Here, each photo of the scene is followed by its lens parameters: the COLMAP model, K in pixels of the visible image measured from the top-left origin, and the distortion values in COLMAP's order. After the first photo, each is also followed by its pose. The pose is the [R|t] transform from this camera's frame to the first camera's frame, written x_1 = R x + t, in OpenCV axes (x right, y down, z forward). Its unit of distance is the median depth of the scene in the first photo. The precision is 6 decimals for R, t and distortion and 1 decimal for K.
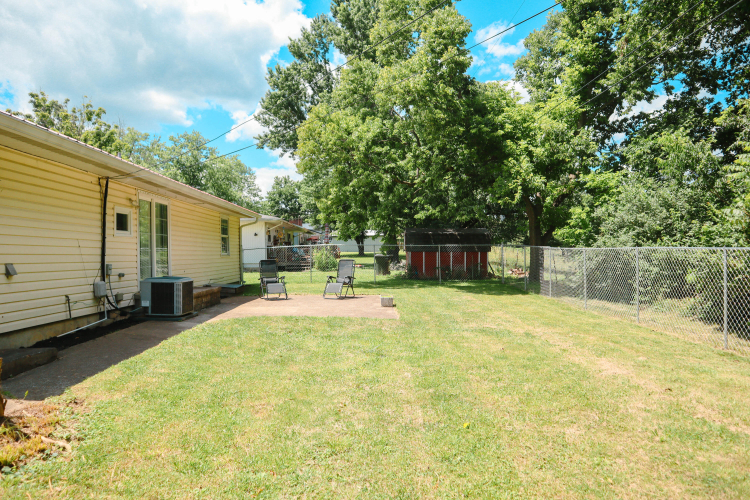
lens RADIAL K [[517.0, 0, 374.6], [0, 517.0, 253.7], [0, 0, 1]] dist [-0.140299, 0.098004]
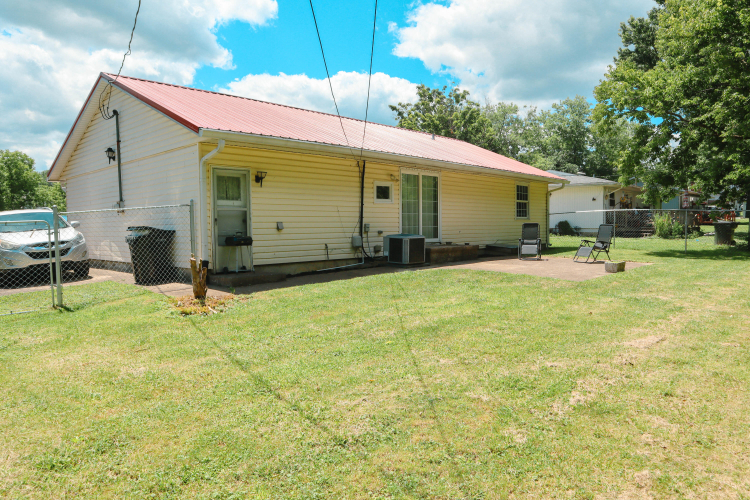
lens RADIAL K [[517.0, 0, 374.6], [0, 517.0, 253.7], [0, 0, 1]] dist [-0.140299, 0.098004]
pose [[0.714055, 0.051838, -0.698168, 0.482039], [-0.003518, 0.997508, 0.070466, 0.002812], [0.700081, -0.047860, 0.712458, 0.001619]]
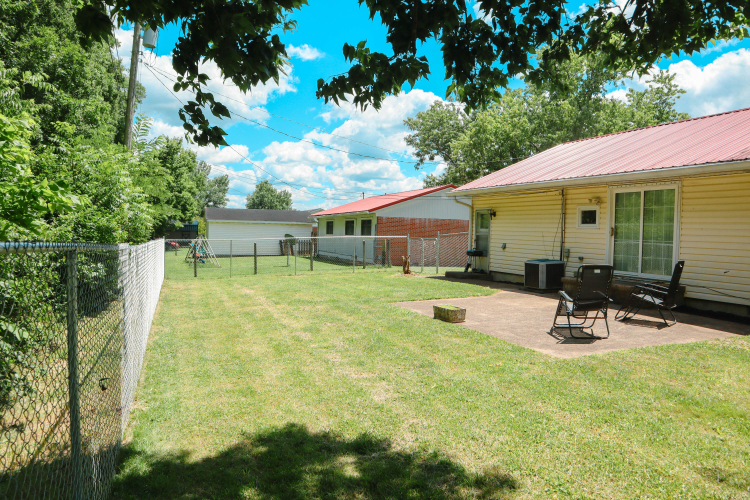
lens RADIAL K [[517.0, 0, 374.6], [0, 517.0, 253.7], [0, 0, 1]] dist [-0.140299, 0.098004]
pose [[-0.932926, 0.022752, -0.359349, 0.498161], [0.003280, 0.998497, 0.054703, -0.045957], [0.360053, 0.049855, -0.931599, 2.164357]]
